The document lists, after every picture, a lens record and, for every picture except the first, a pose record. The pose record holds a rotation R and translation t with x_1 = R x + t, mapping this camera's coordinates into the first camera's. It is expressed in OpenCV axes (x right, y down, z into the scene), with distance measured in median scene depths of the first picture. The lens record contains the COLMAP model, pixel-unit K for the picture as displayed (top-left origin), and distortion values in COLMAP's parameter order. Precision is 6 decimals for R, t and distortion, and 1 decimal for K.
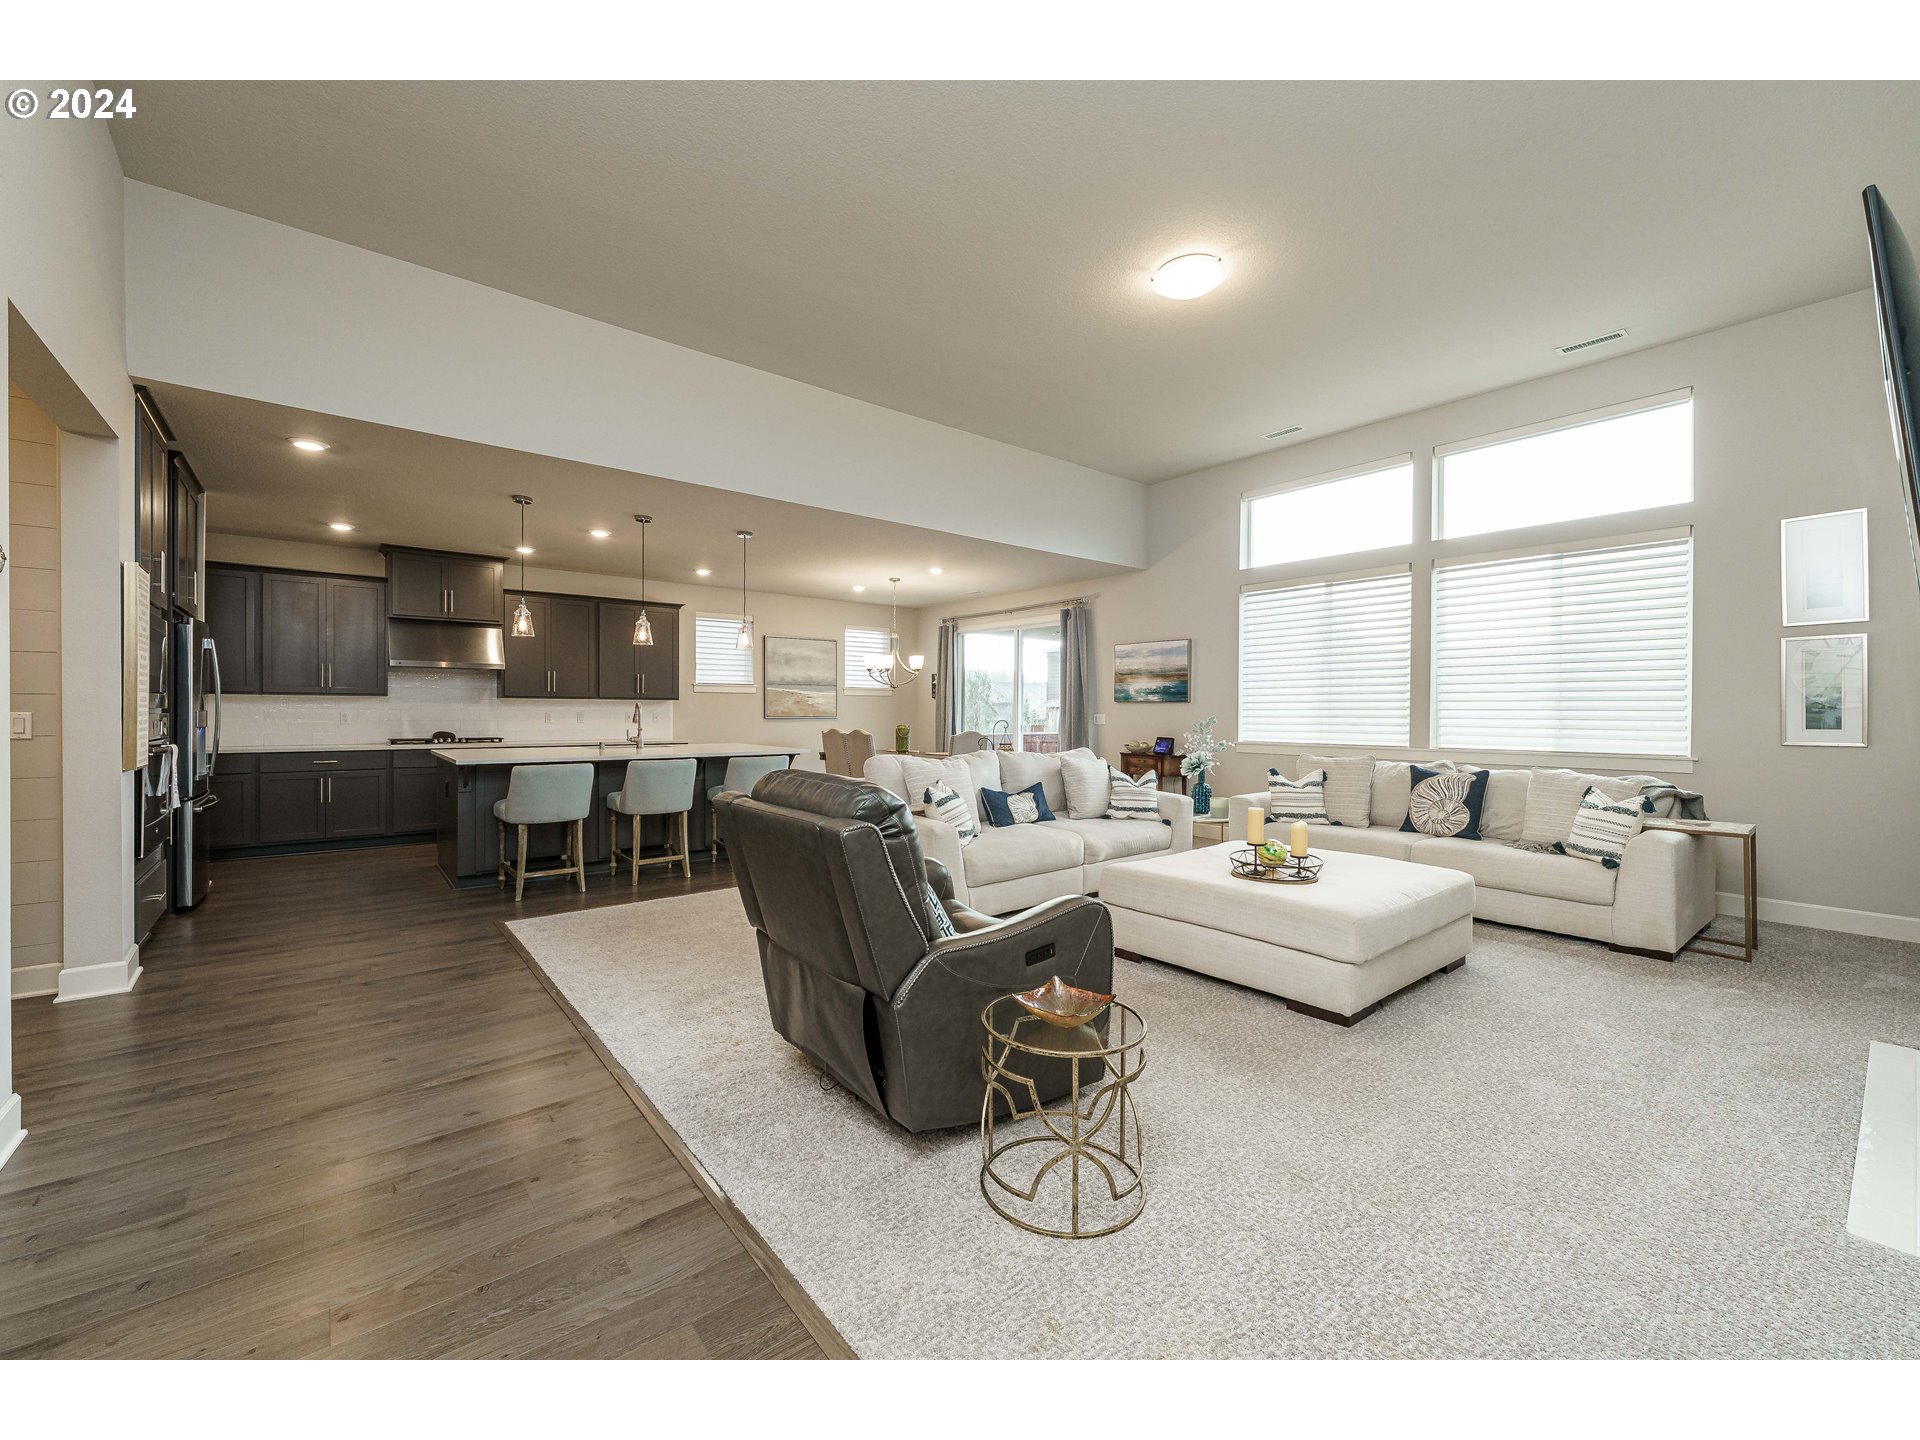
lens RADIAL K [[768.2, 0, 952.4], [0, 768.2, 721.8], [0, 0, 1]] dist [0.002050, 0.000098]
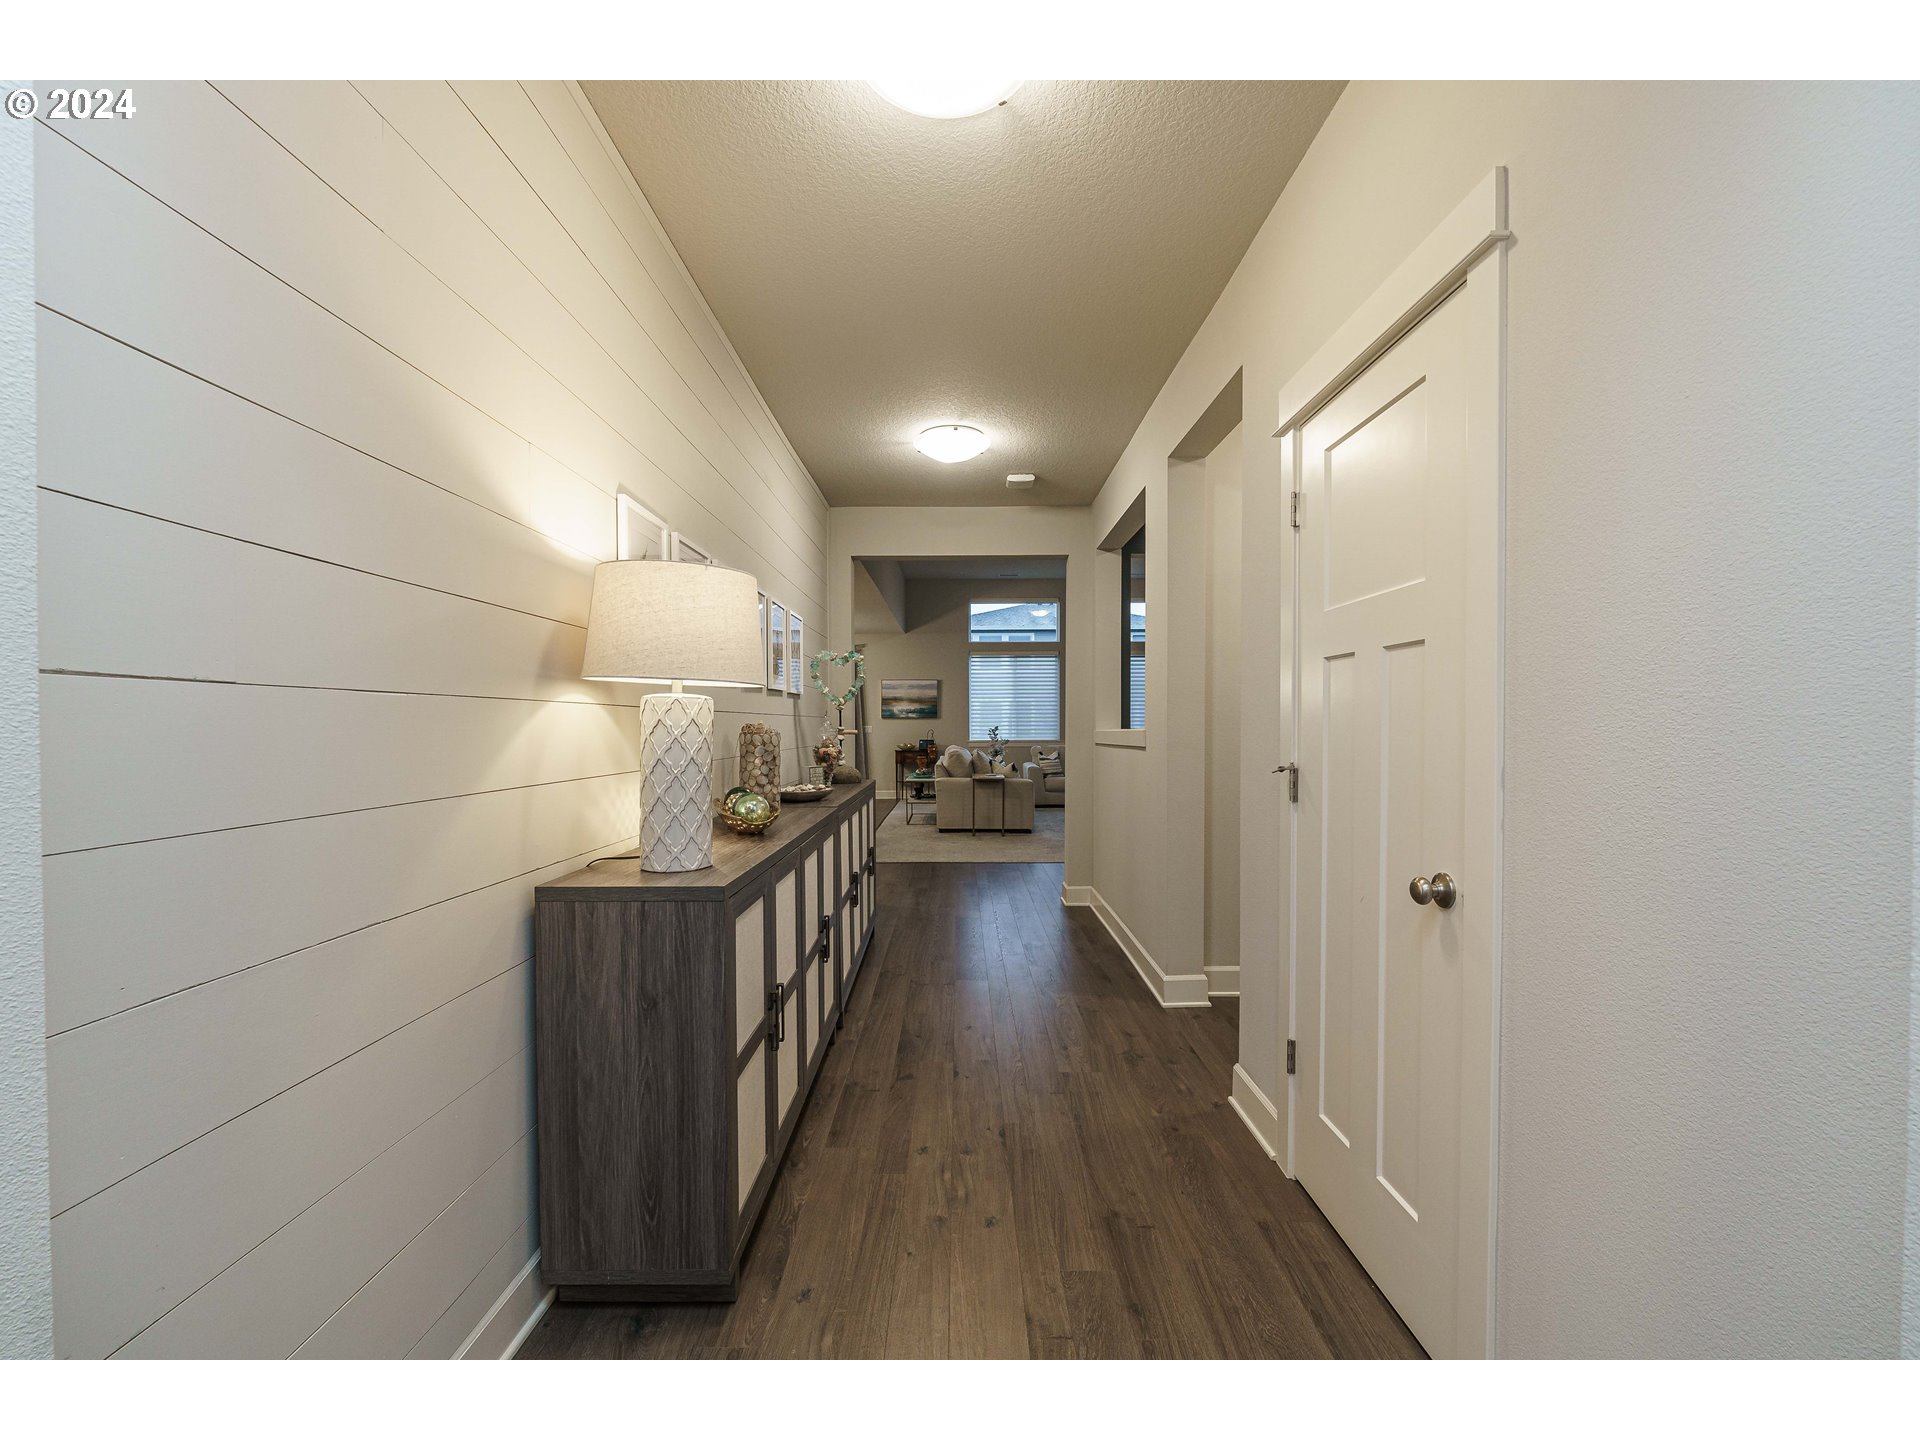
lens RADIAL K [[768.2, 0, 952.4], [0, 768.2, 721.8], [0, 0, 1]] dist [0.002050, 0.000098]
pose [[0.633858, -0.002879, 0.773444, -1.008605], [0.015924, 0.999830, -0.009327, -0.001810], [-0.773286, 0.018228, 0.633796, -0.078163]]
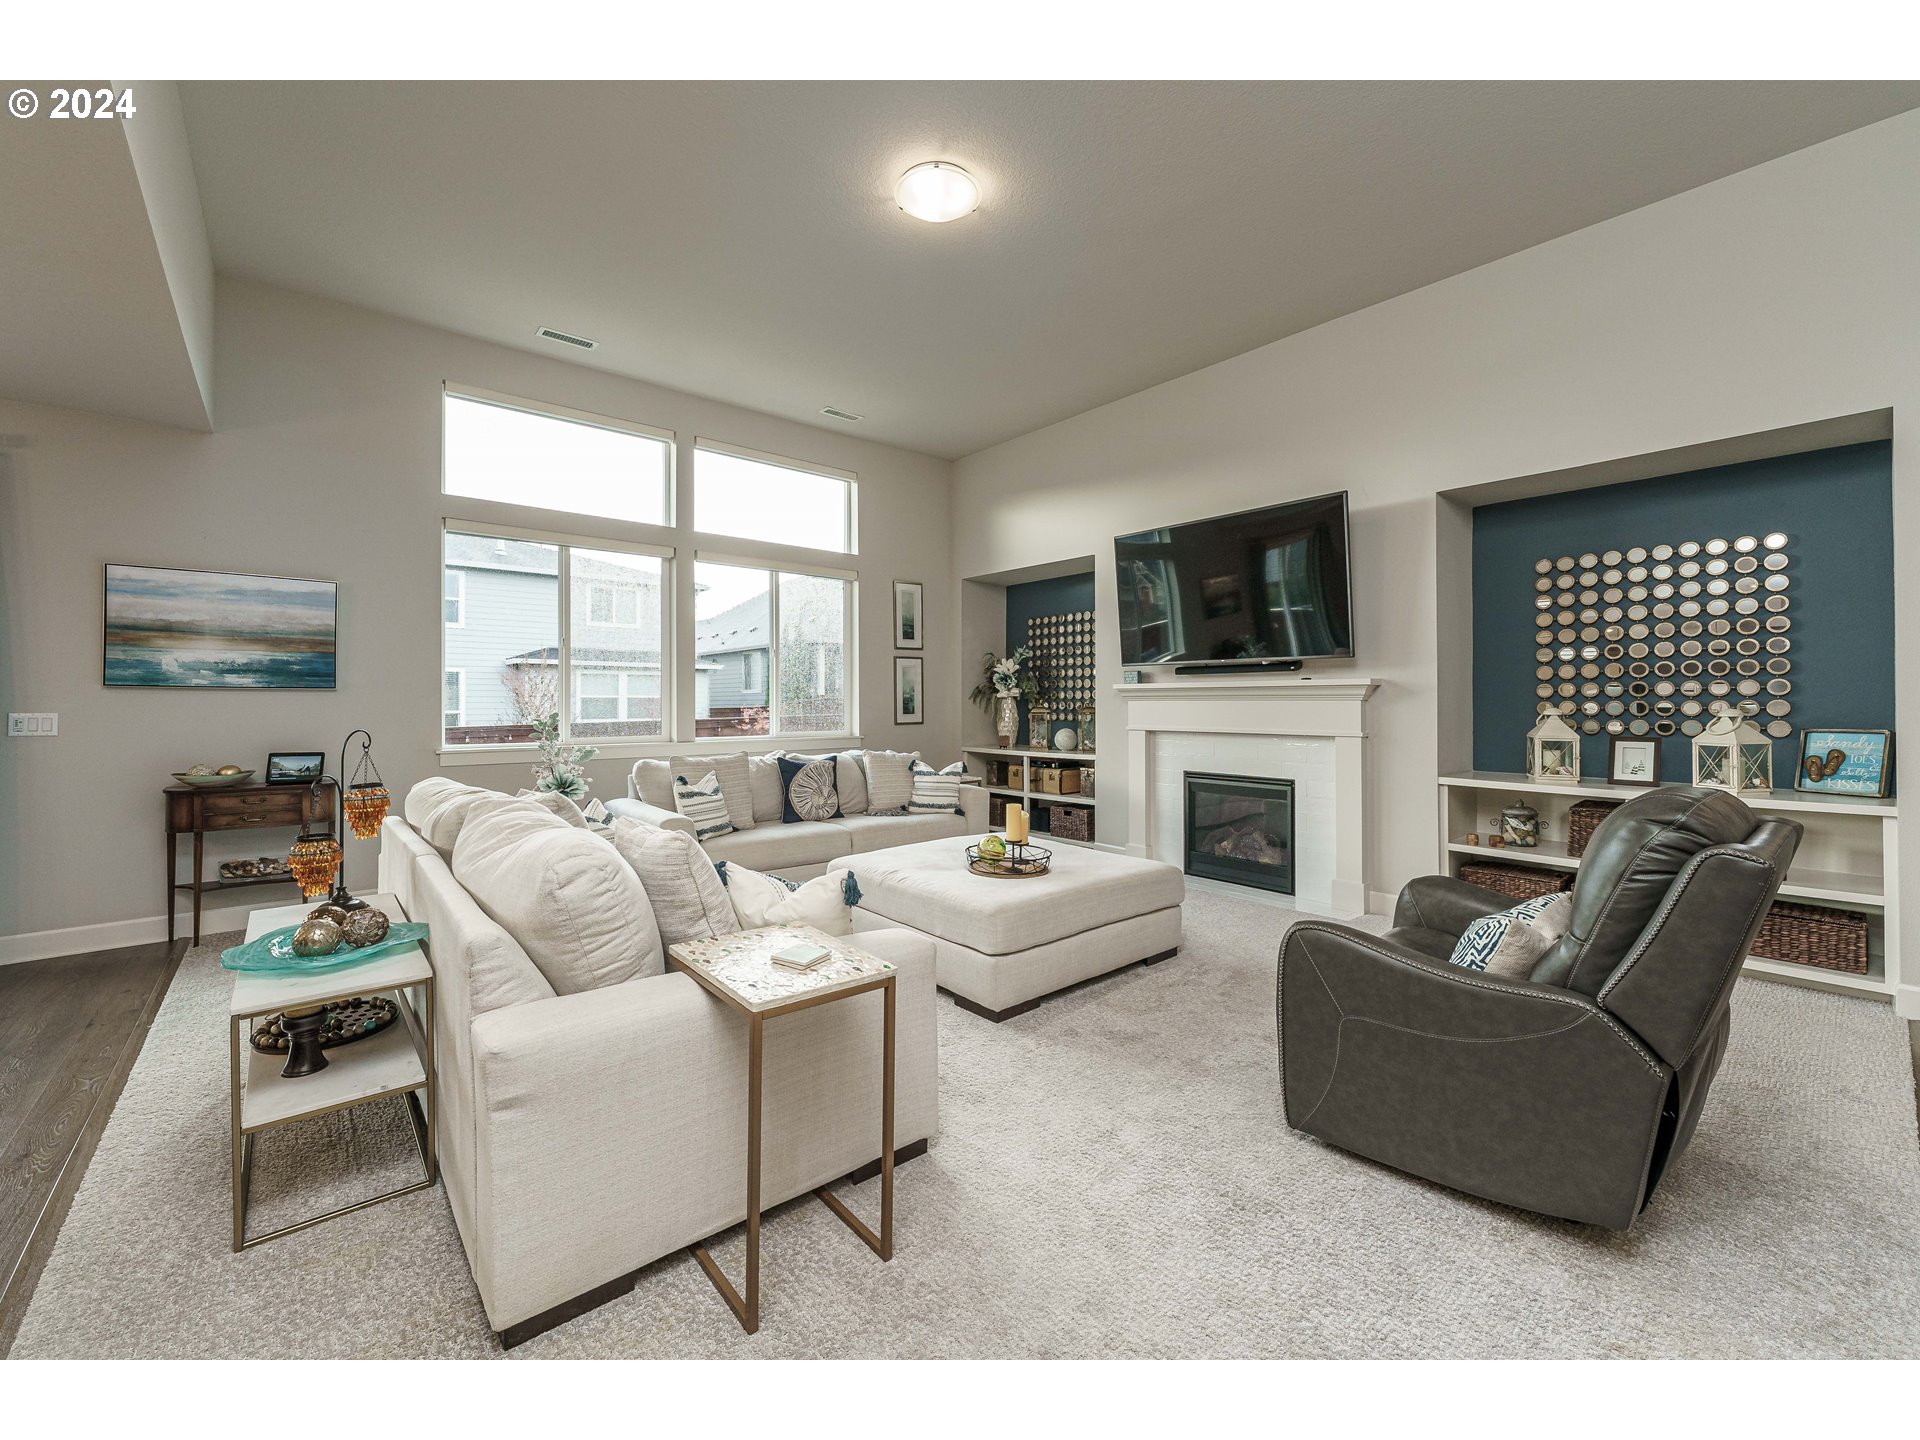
lens RADIAL K [[775.7, 0, 954.4], [0, 775.7, 700.5], [0, 0, 1]] dist [-0.001803, 0.000944]
pose [[-0.021335, 0.000196, 0.999772, -0.311376], [0.014928, 0.999889, 0.000123, -0.011113], [-0.999661, 0.014927, -0.021335, 0.573638]]
